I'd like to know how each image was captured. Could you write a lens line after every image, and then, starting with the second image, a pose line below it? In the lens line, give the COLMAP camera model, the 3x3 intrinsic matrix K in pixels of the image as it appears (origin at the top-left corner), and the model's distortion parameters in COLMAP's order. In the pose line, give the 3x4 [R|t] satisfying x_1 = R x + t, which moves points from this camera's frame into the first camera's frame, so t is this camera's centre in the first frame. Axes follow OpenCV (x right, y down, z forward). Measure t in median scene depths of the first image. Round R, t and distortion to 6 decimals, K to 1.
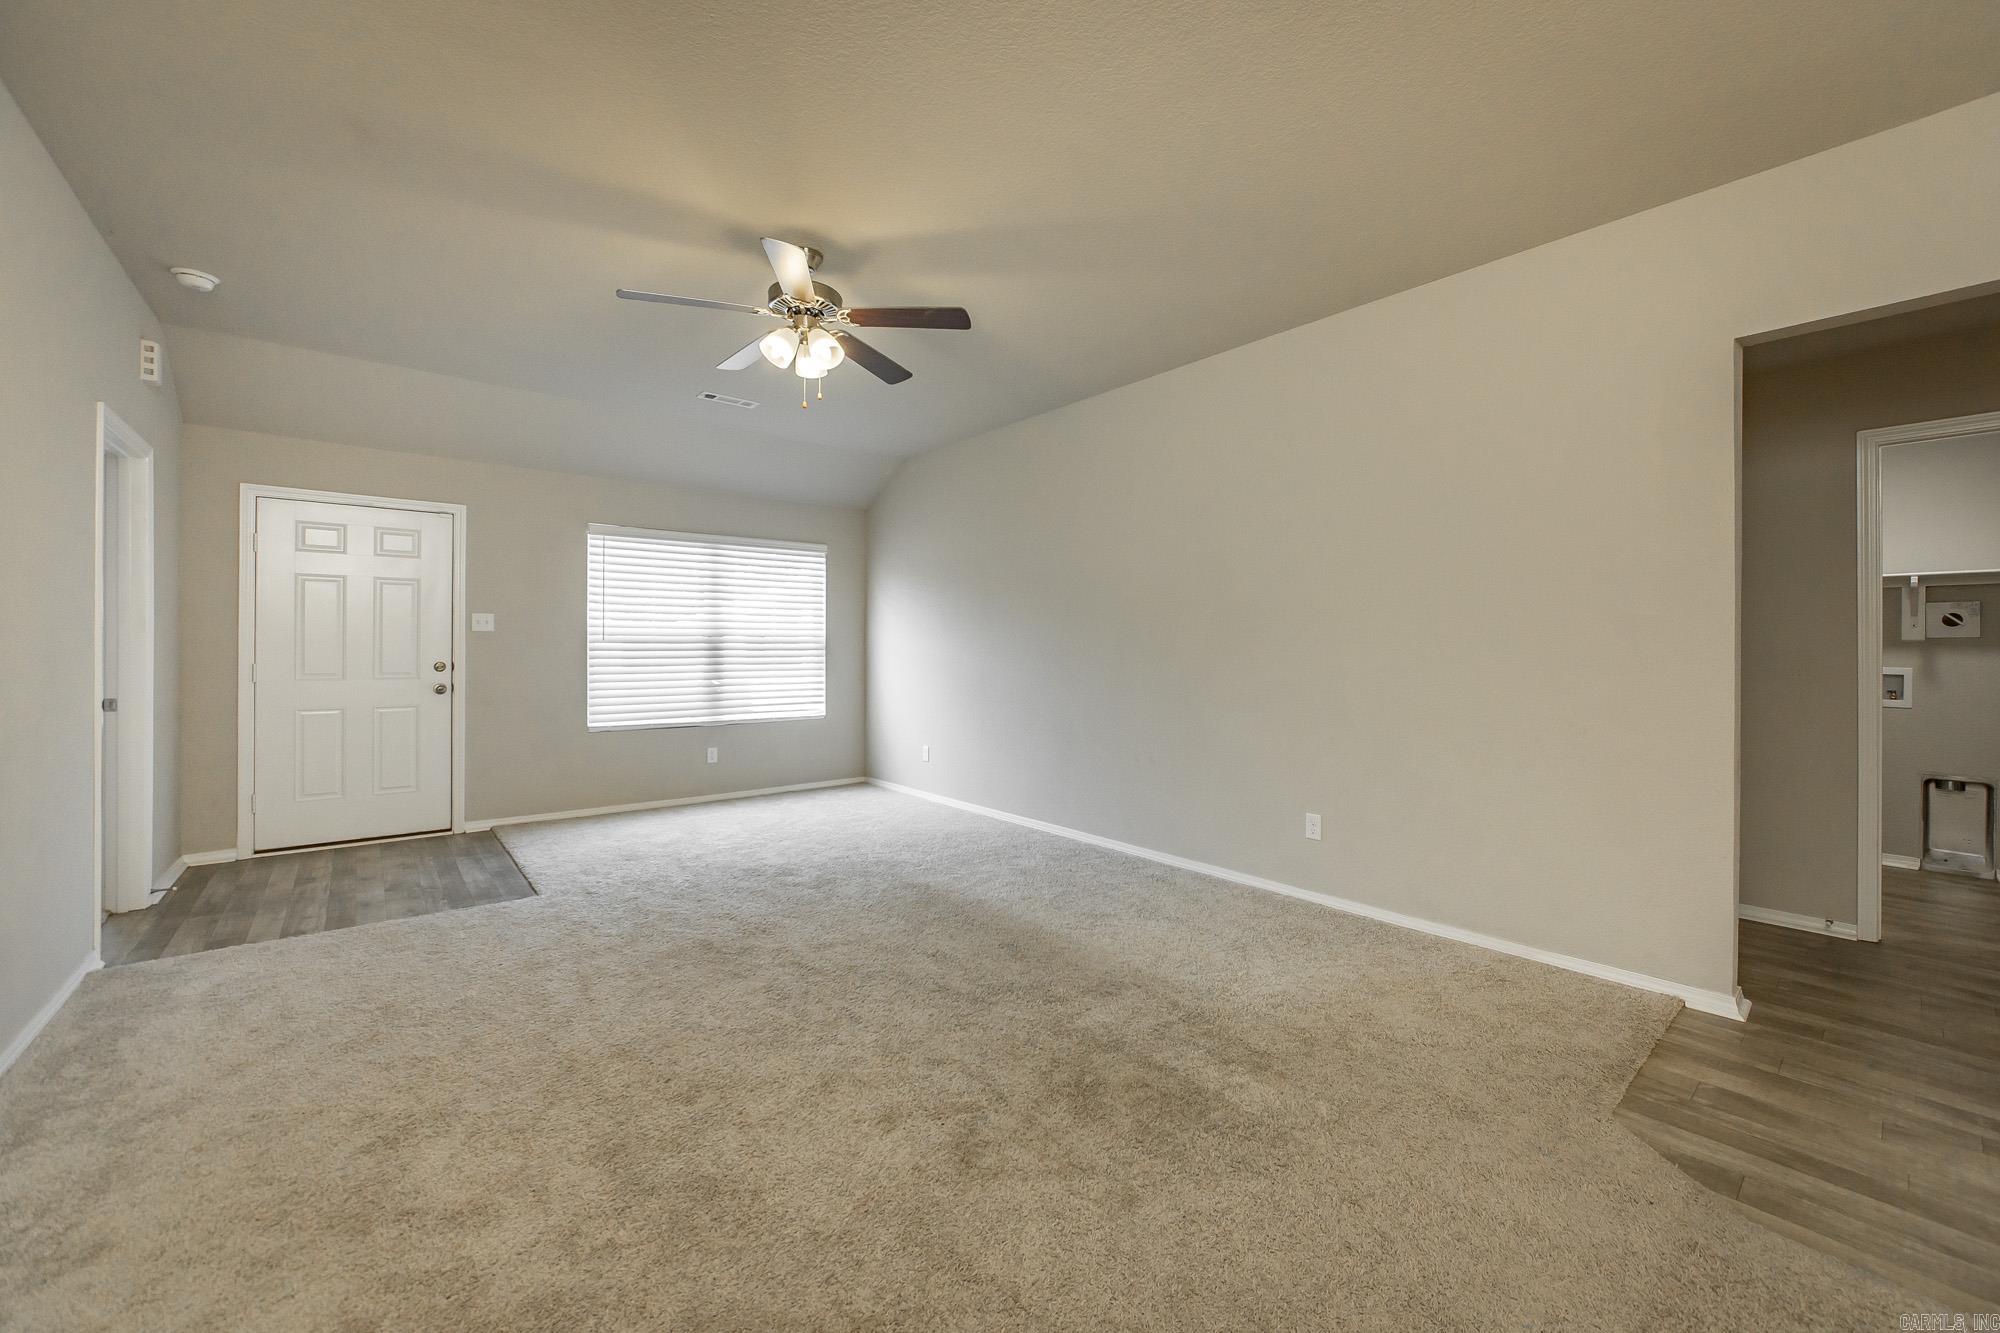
lens RADIAL K [[777.0, 0, 1055.9], [0, 777.0, 646.4], [0, 0, 1]] dist [-0.005072, 0.000067]
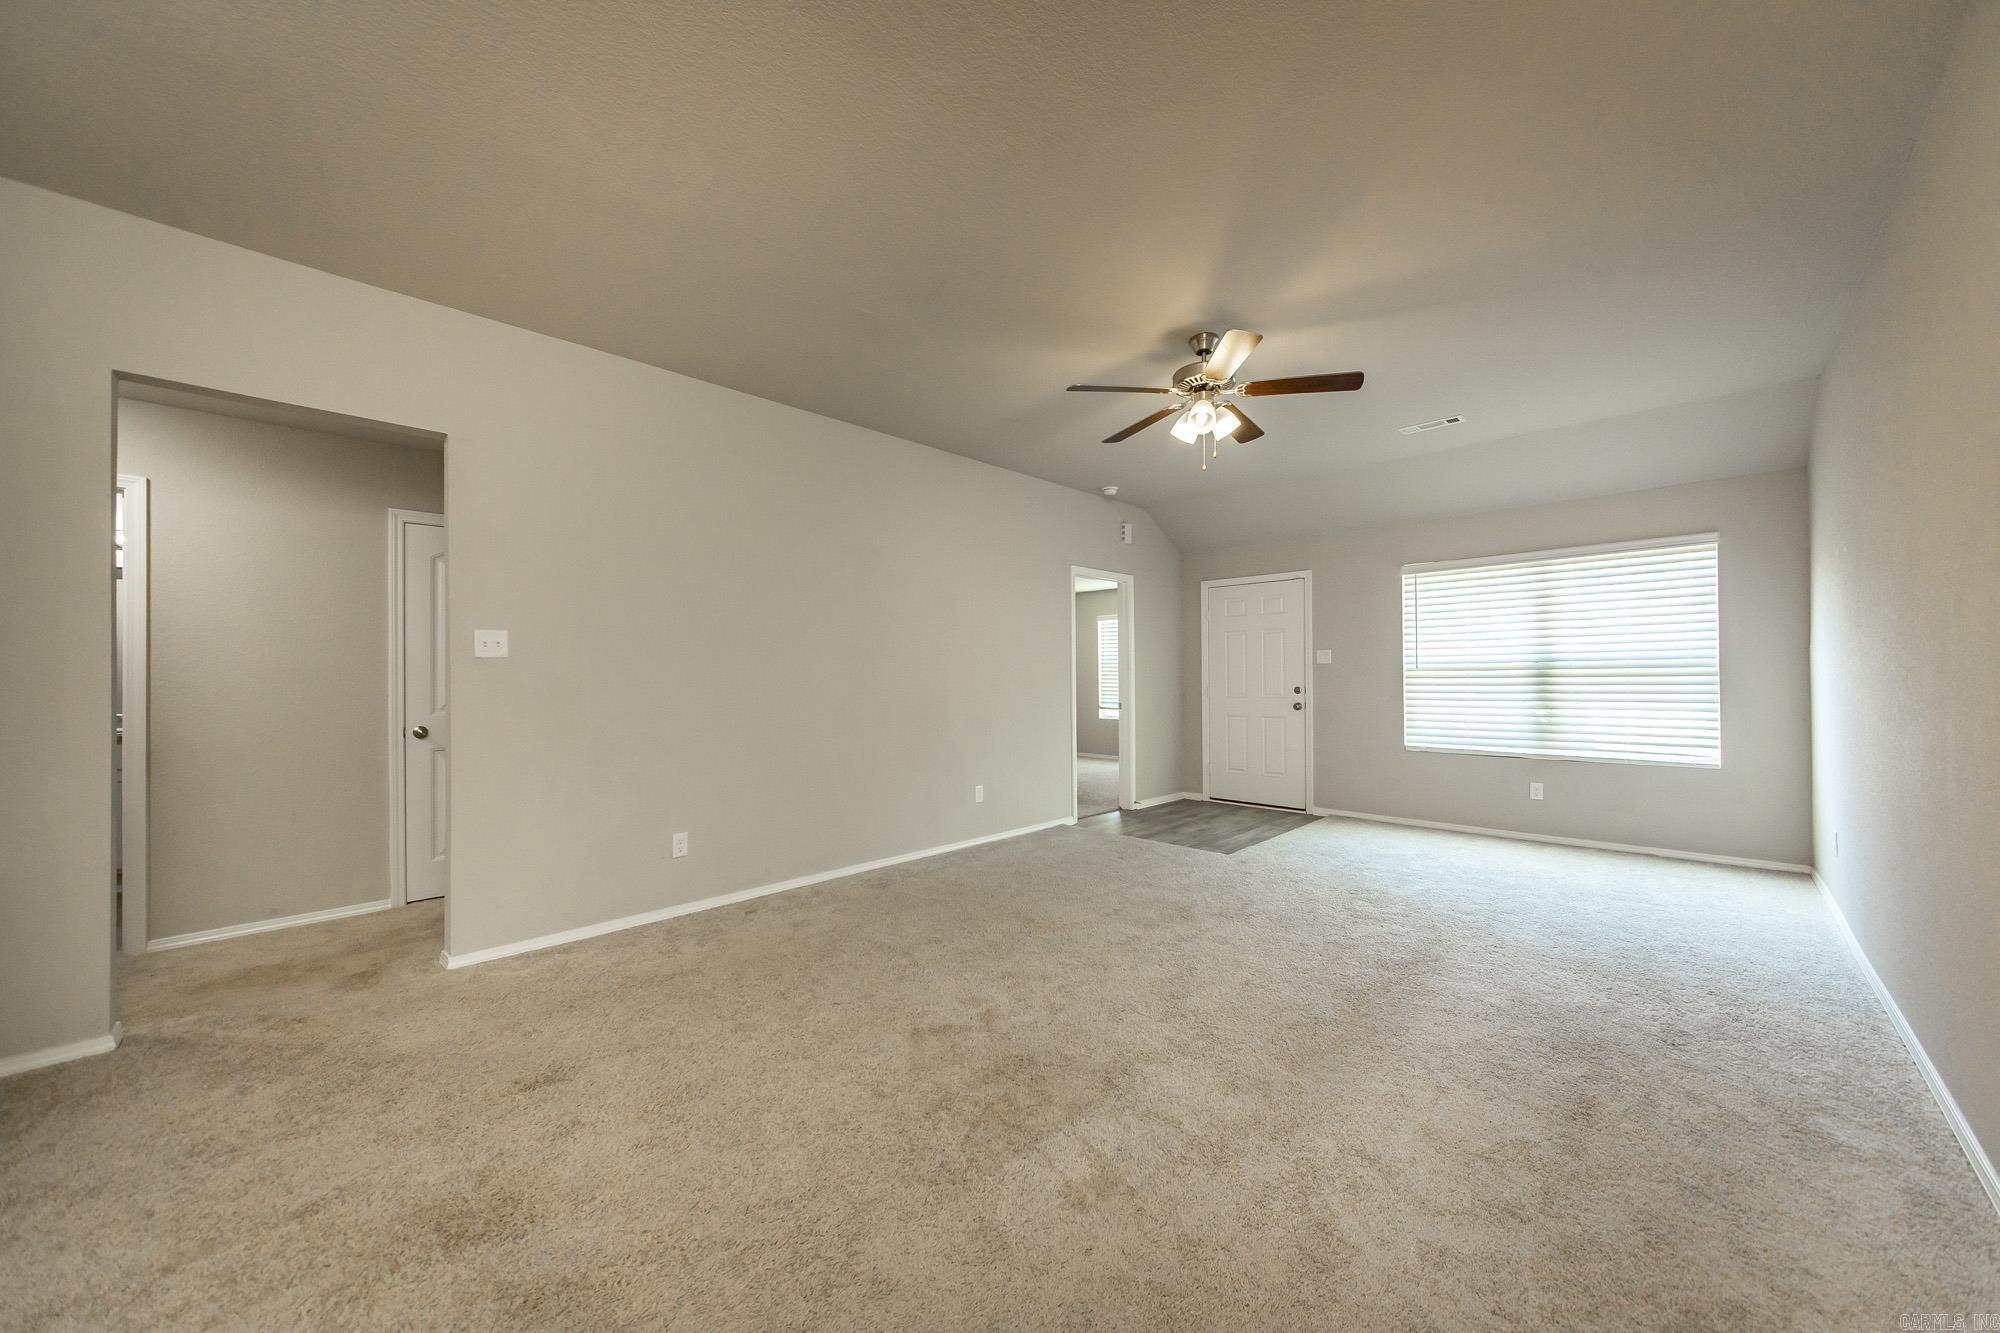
lens RADIAL K [[733.5, 0, 1004.0], [0, 733.5, 671.9], [0, 0, 1]] dist [-0.005299, 0.000669]
pose [[0.066595, -0.011894, -0.997709, 0.420490], [0.009224, 0.999894, -0.011305, 0.003306], [0.997737, -0.008450, 0.066697, 0.347475]]
